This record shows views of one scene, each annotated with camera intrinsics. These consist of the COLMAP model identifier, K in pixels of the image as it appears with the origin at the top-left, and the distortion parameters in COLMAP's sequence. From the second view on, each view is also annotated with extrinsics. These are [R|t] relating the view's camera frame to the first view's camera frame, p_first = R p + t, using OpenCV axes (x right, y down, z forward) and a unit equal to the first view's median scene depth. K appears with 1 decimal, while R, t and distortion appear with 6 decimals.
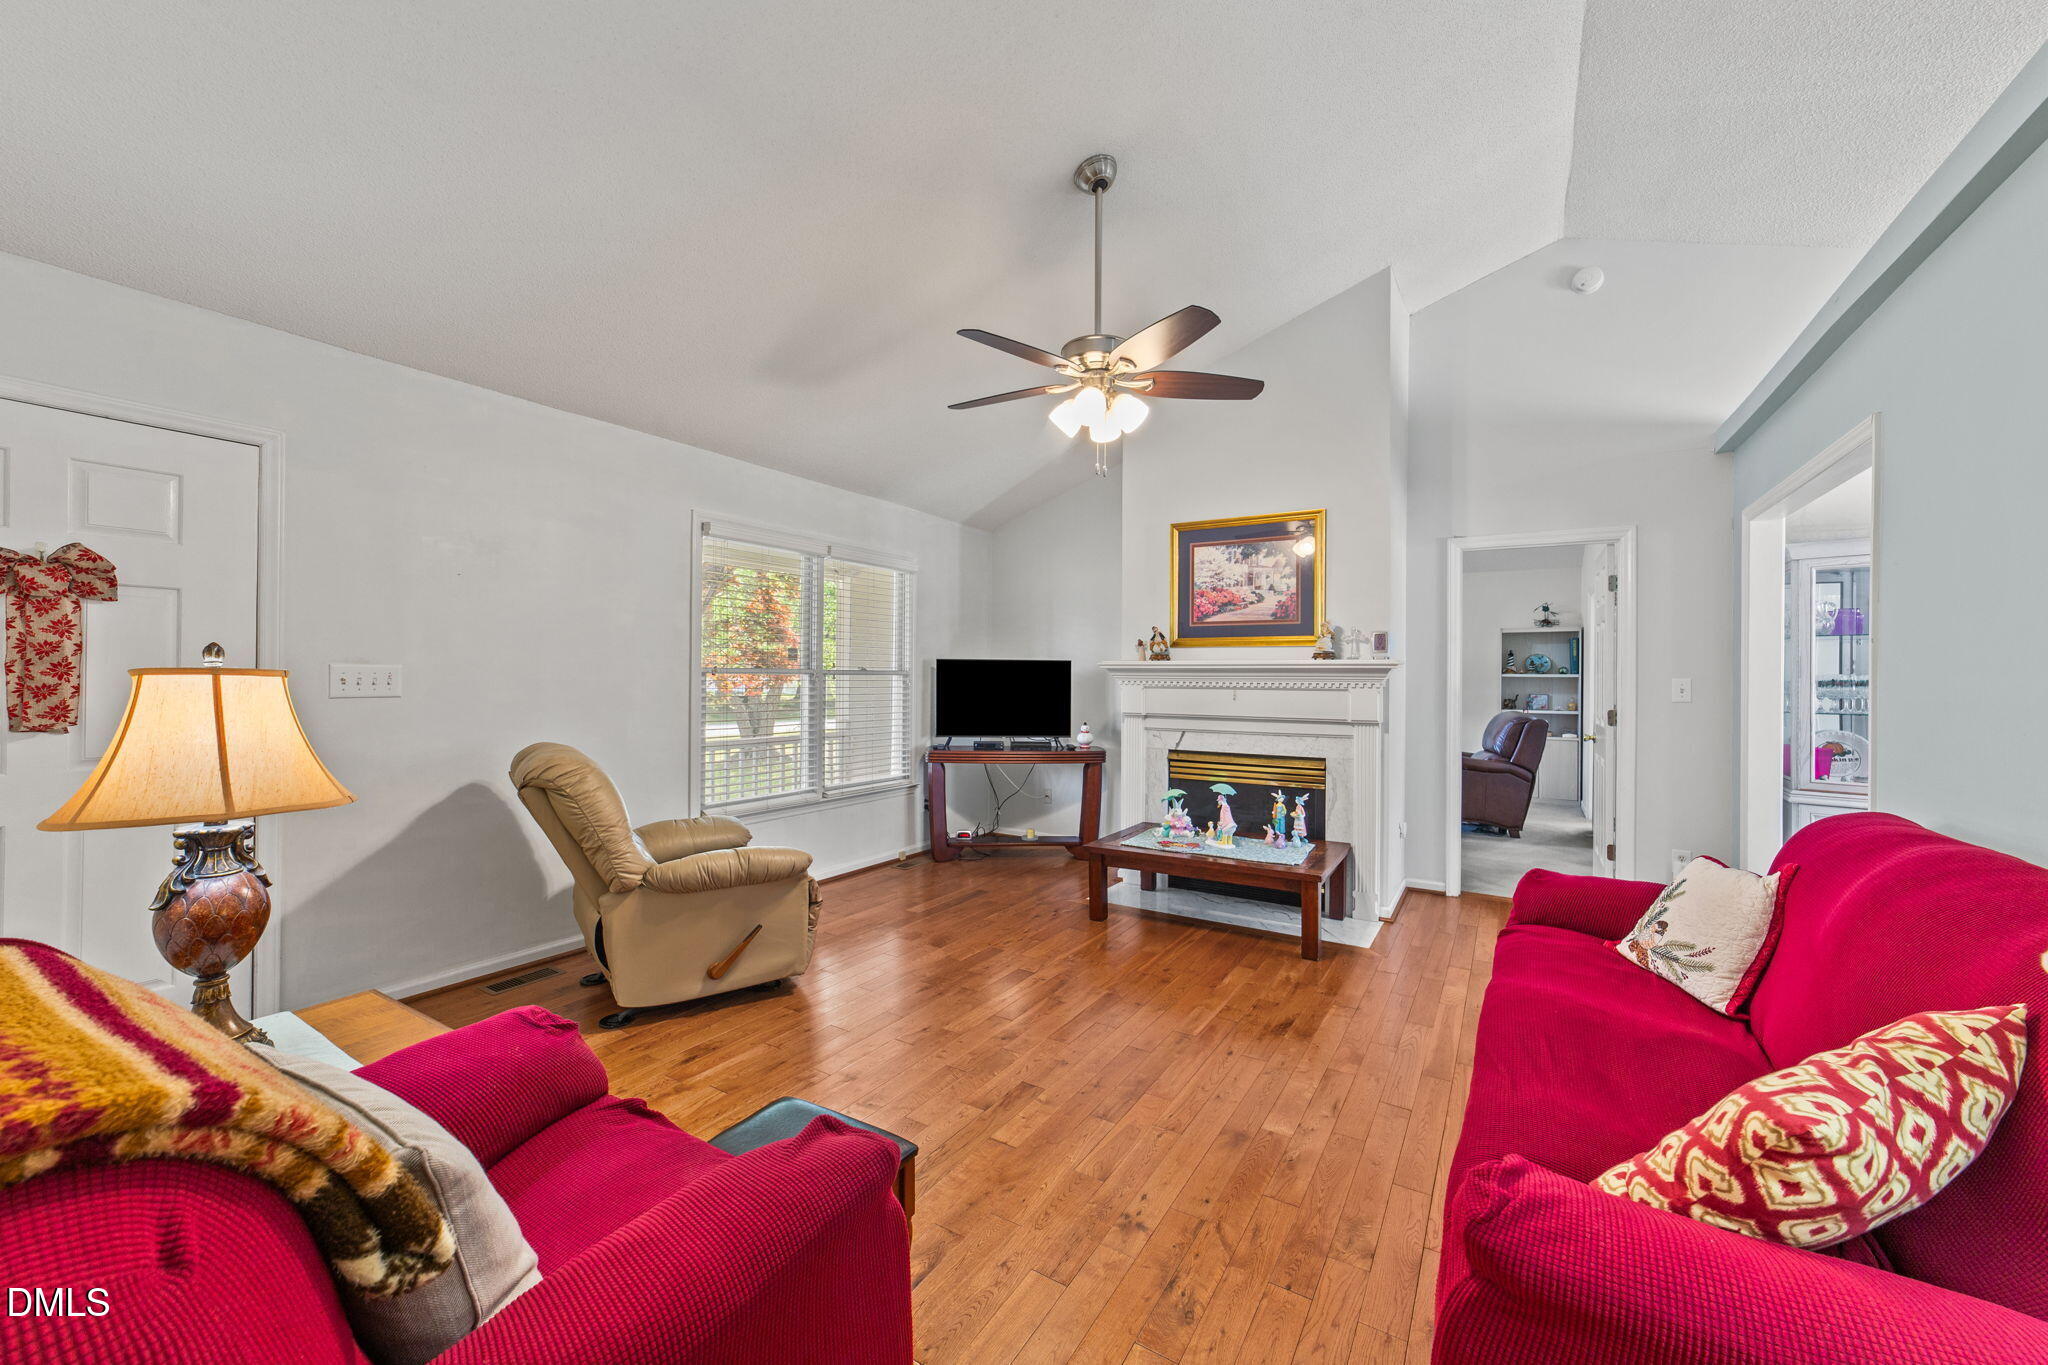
lens RADIAL K [[783.3, 0, 1031.9], [0, 783.3, 680.4], [0, 0, 1]] dist [-0.021192, 0.008446]
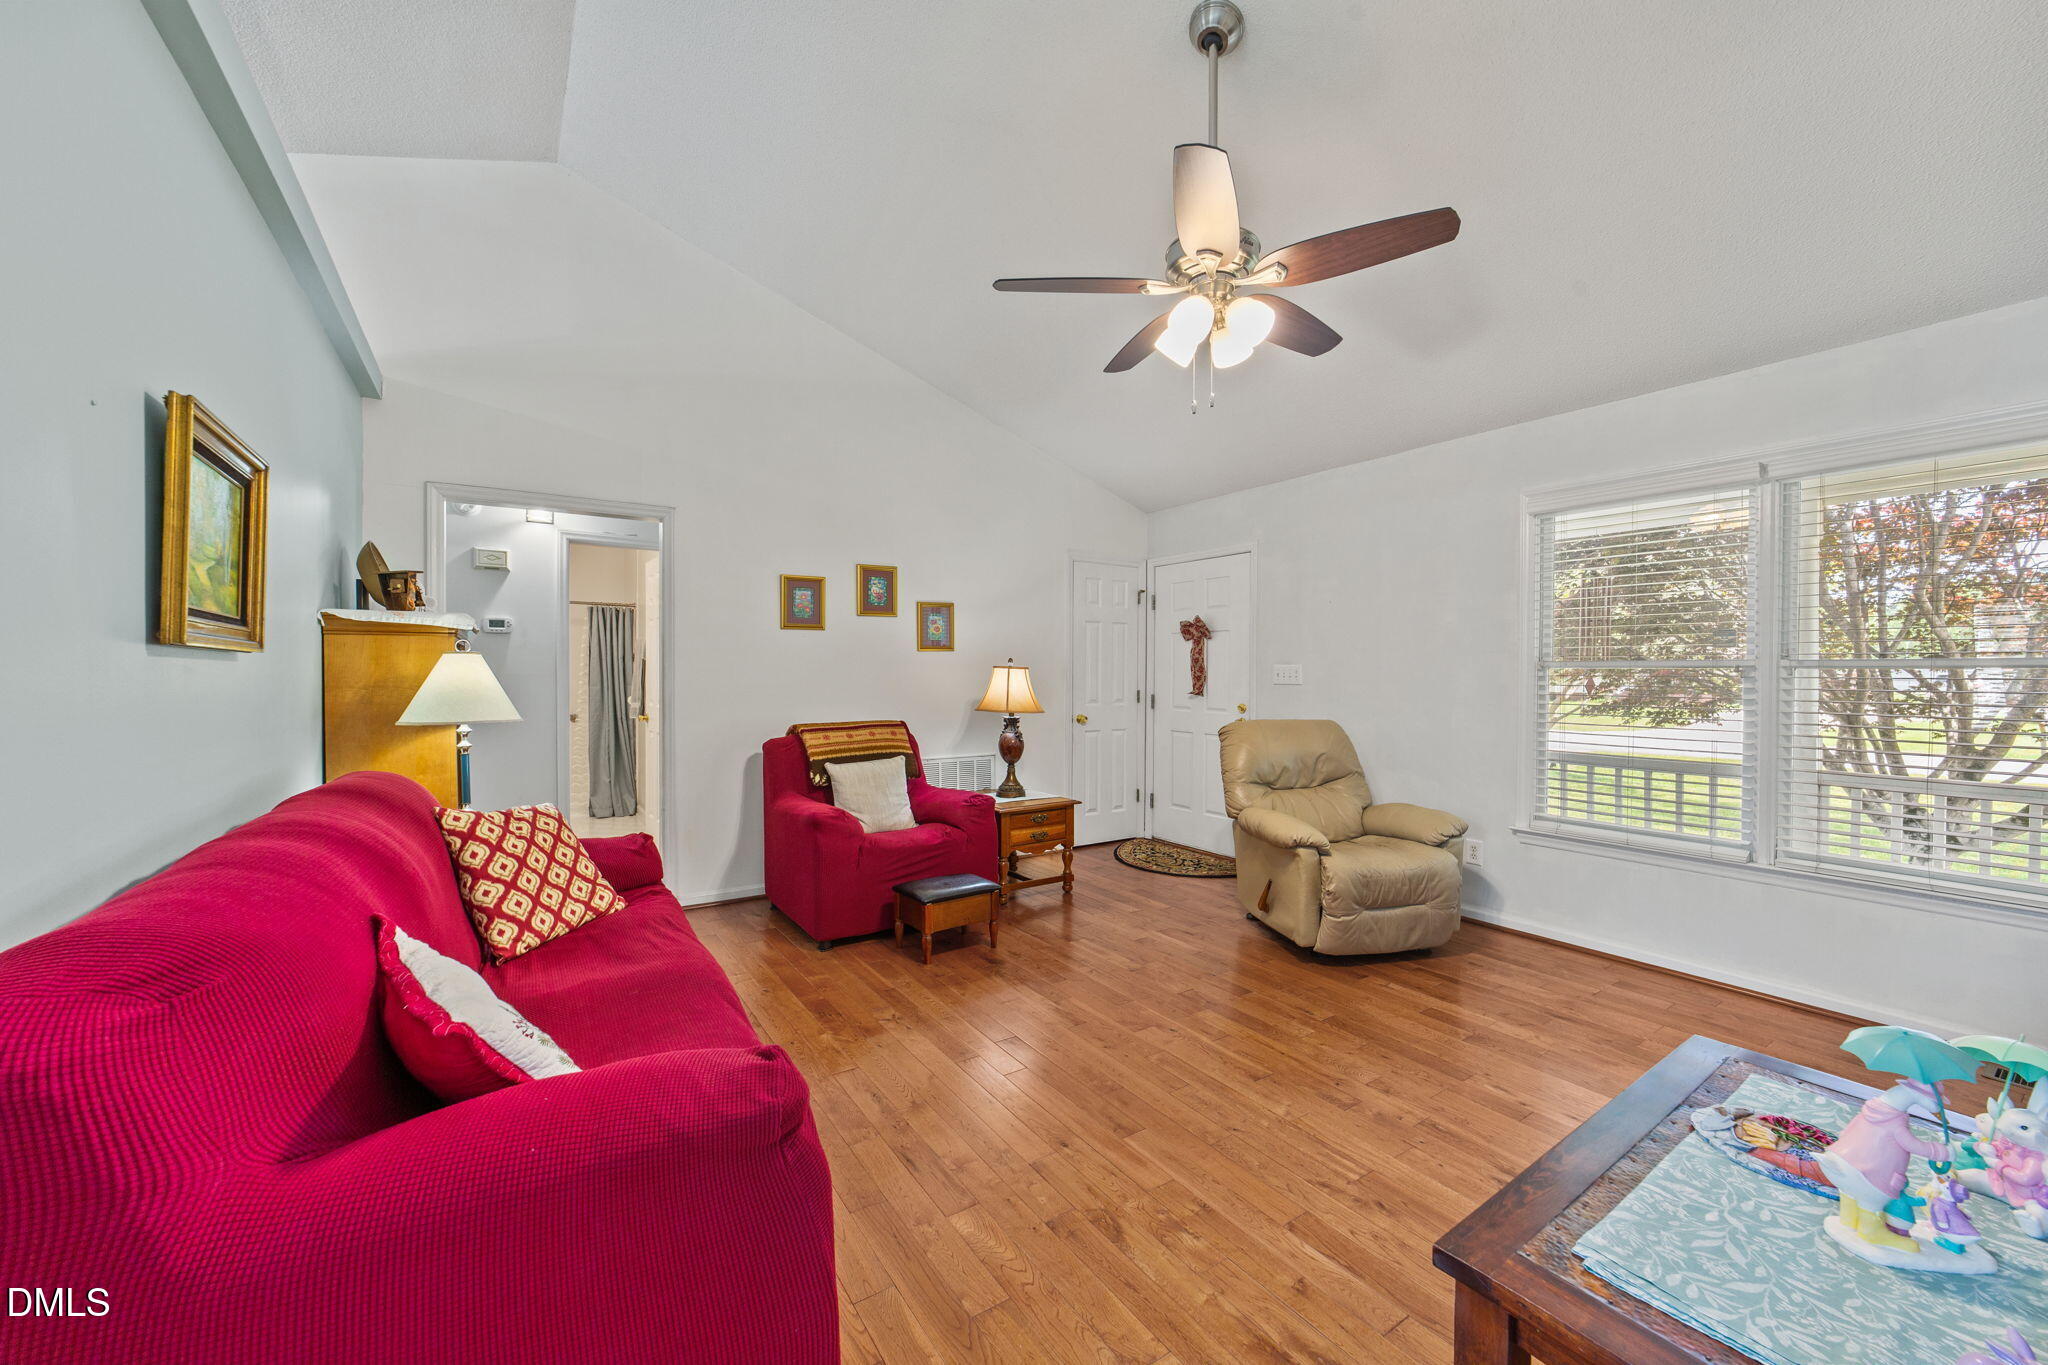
lens RADIAL K [[783.3, 0, 1031.9], [0, 783.3, 680.4], [0, 0, 1]] dist [-0.021192, 0.008446]
pose [[-0.406345, -0.002097, -0.913718, 0.586907], [-0.013552, 0.999901, 0.003732, 0.009275], [0.913619, 0.013899, -0.406333, 0.768864]]
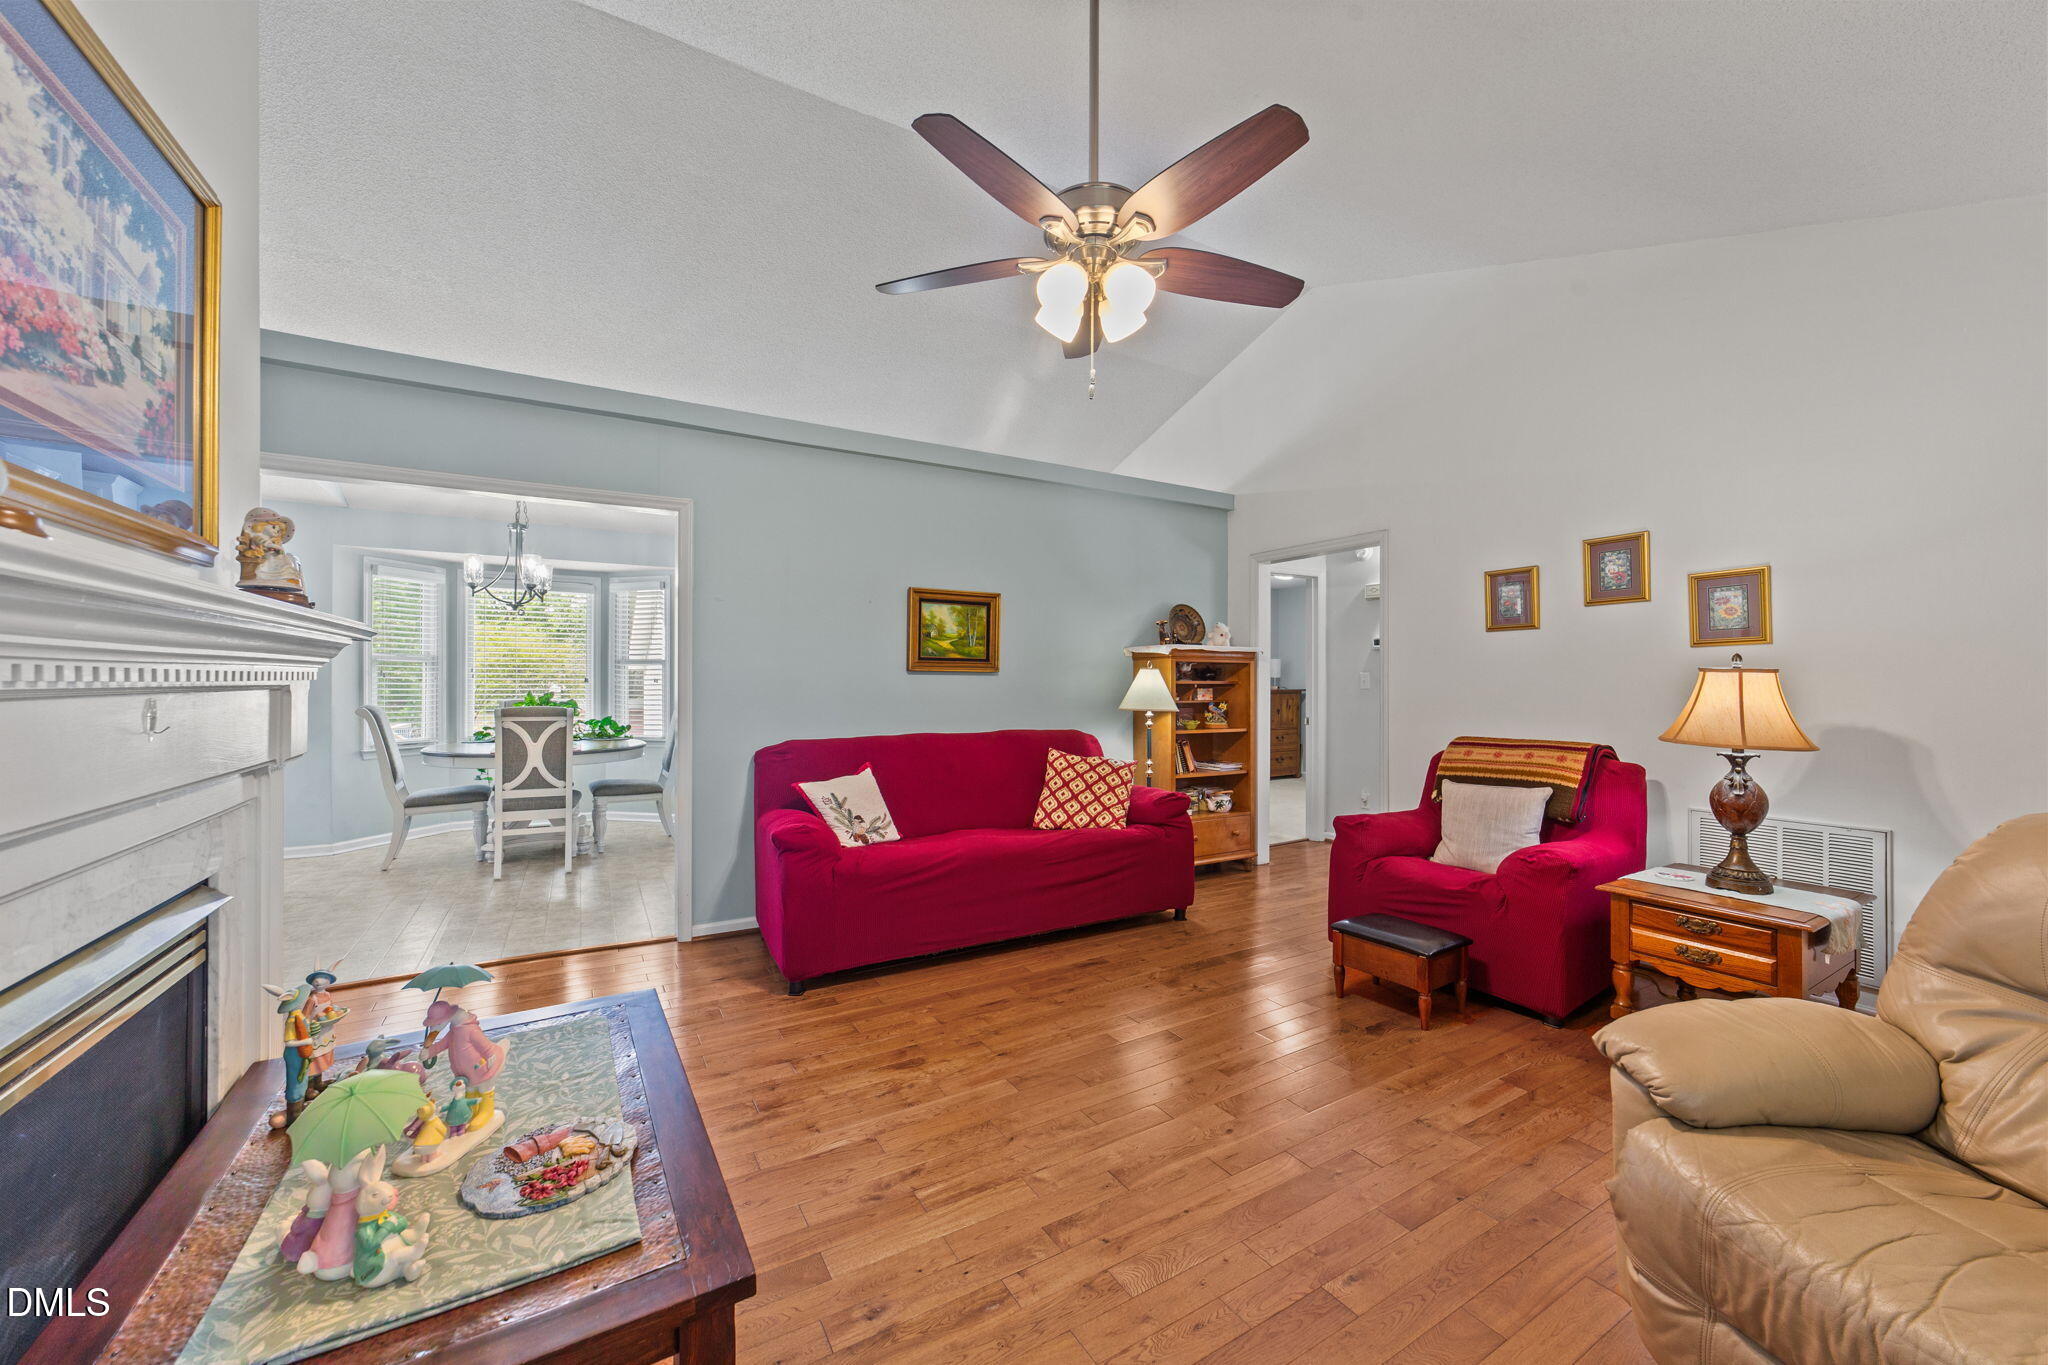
lens RADIAL K [[782.1, 0, 1030.5], [0, 782.1, 678.4], [0, 0, 1]] dist [-0.018336, 0.008437]
pose [[-0.889633, -0.007271, 0.456619, -0.130665], [-0.005119, 0.999969, 0.005948, 0.002997], [-0.456648, 0.002954, -0.889642, 1.109907]]
